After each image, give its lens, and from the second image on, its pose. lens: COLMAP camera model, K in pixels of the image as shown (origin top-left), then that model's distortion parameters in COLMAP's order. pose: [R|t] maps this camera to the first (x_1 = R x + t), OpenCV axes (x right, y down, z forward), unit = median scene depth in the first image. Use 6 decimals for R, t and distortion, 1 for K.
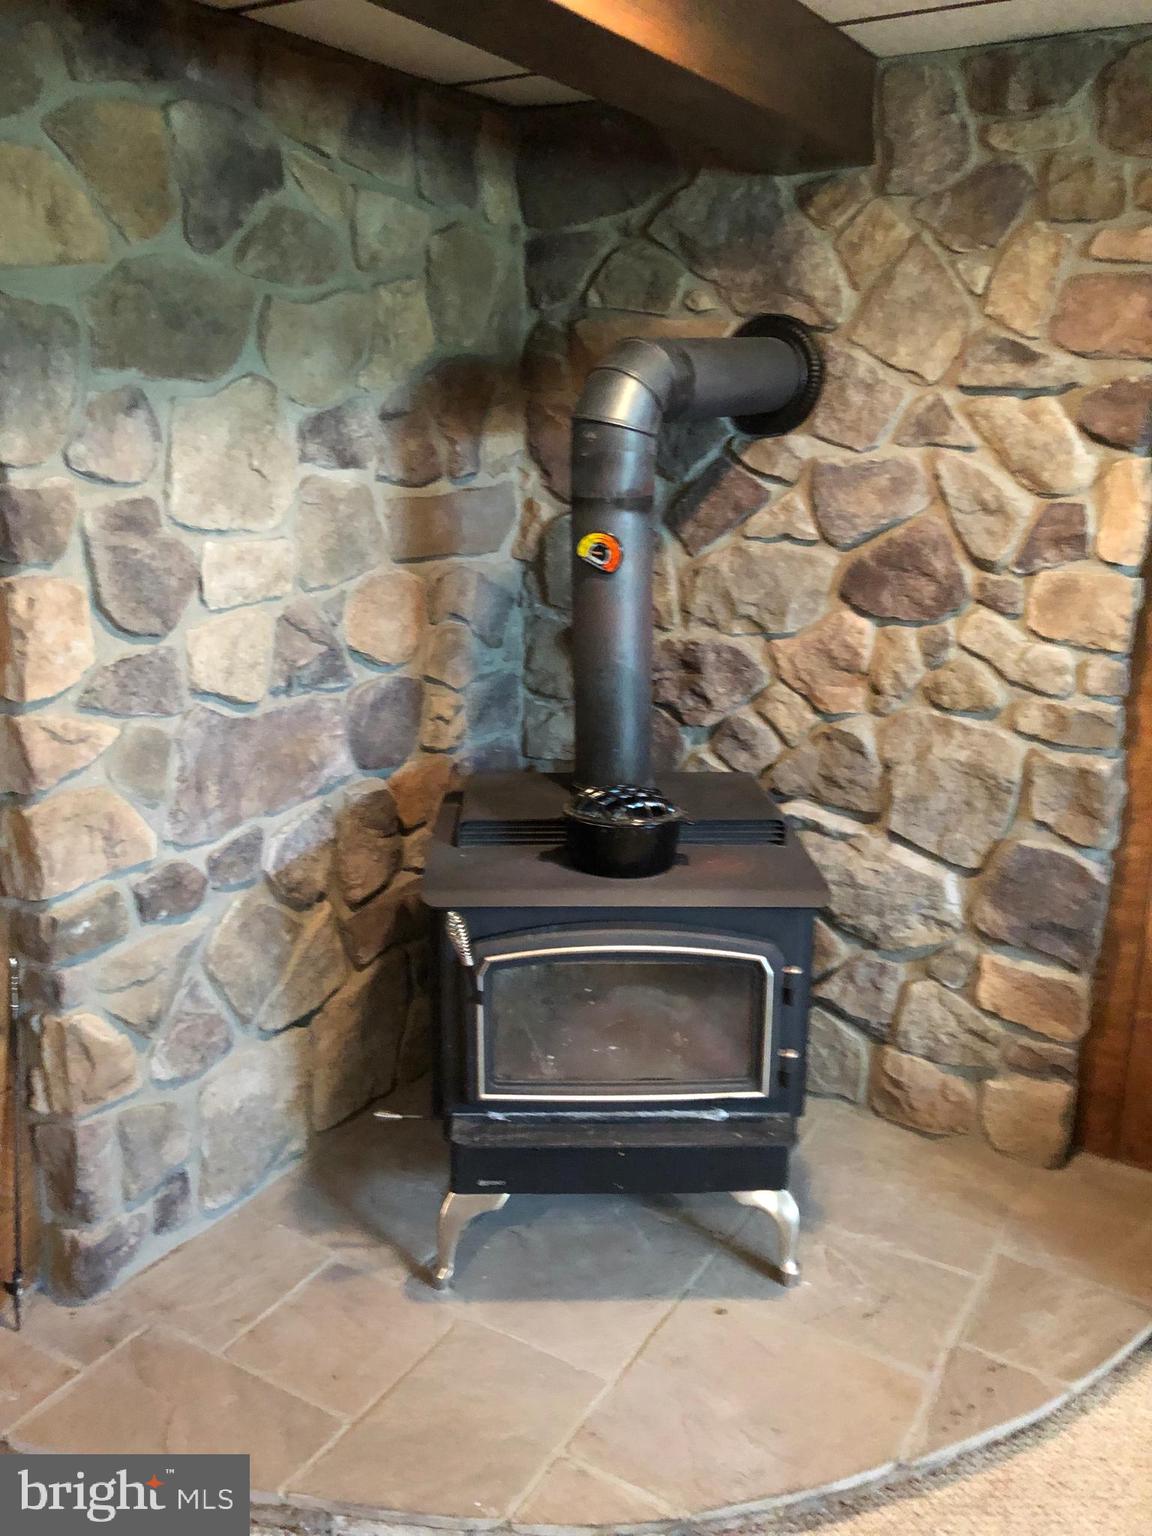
lens RADIAL K [[1249.8, 0, 572.2], [0, 1249.8, 741.5], [0, 0, 1]] dist [0.003013, 0.013933]
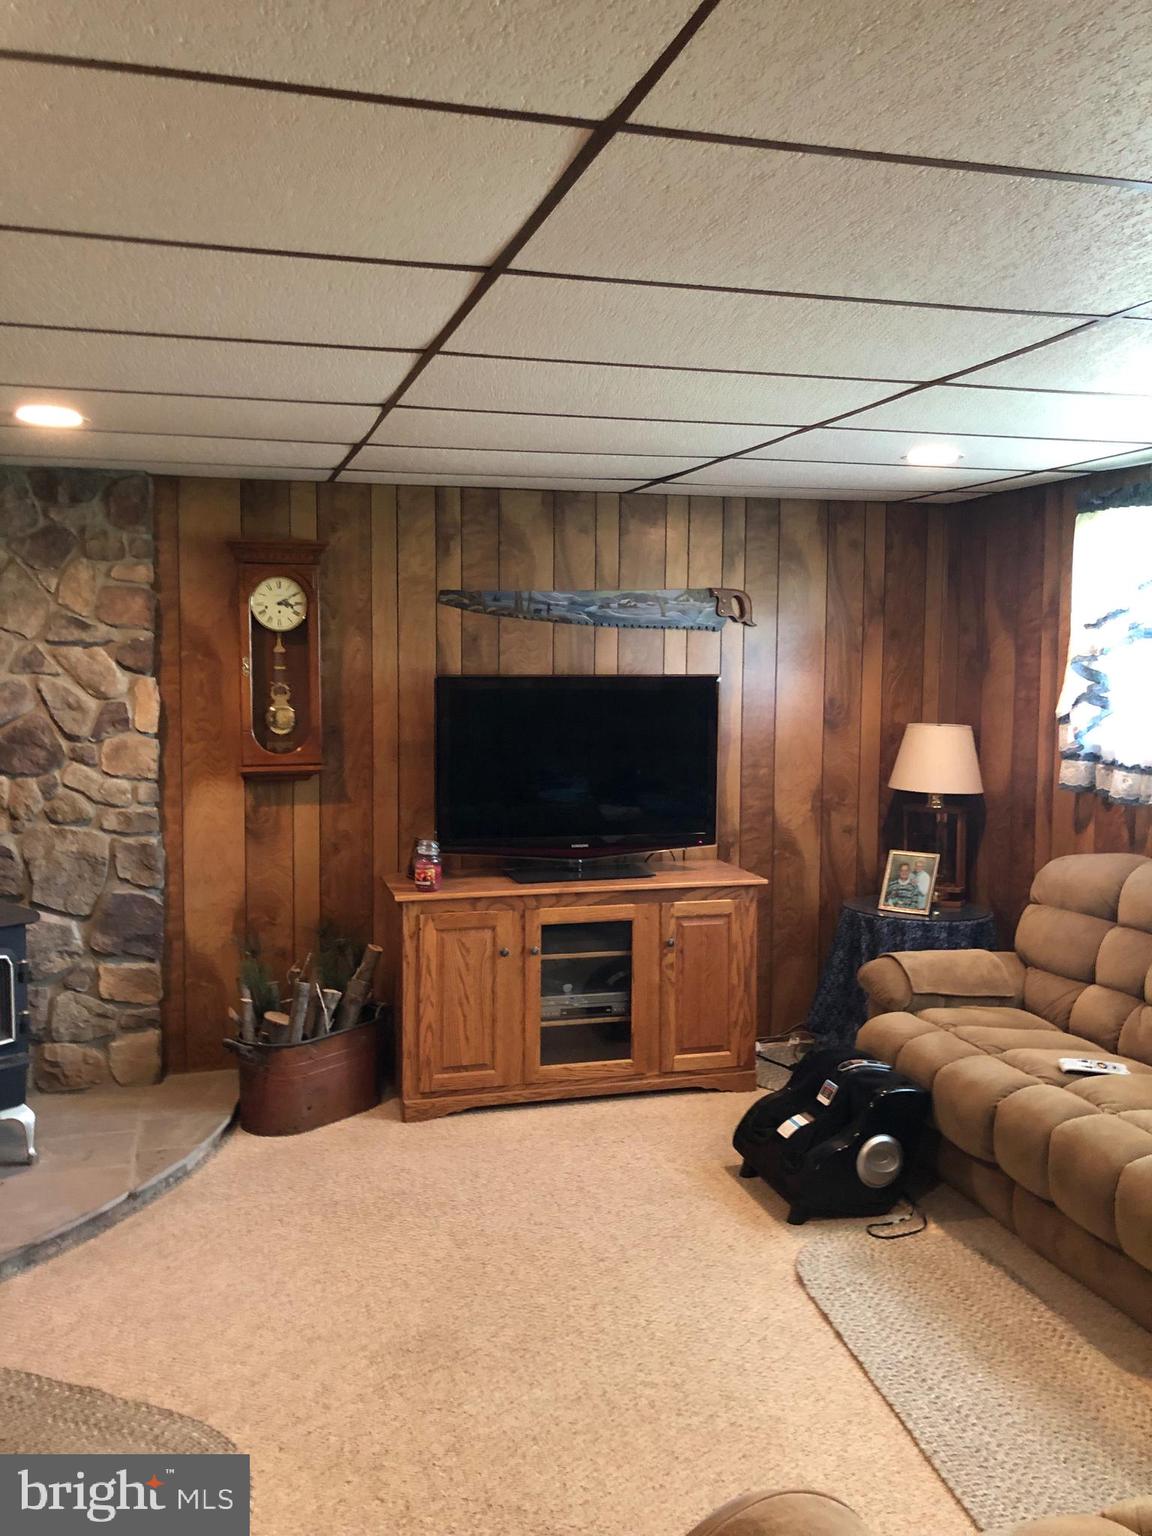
lens RADIAL K [[1249.8, 0, 572.2], [0, 1249.8, 741.5], [0, 0, 1]] dist [0.003013, 0.013933]
pose [[0.666674, -0.055875, 0.743252, -0.514838], [0.185773, 0.978172, -0.093097, 0.159255], [-0.721827, 0.200142, 0.662502, -0.682345]]
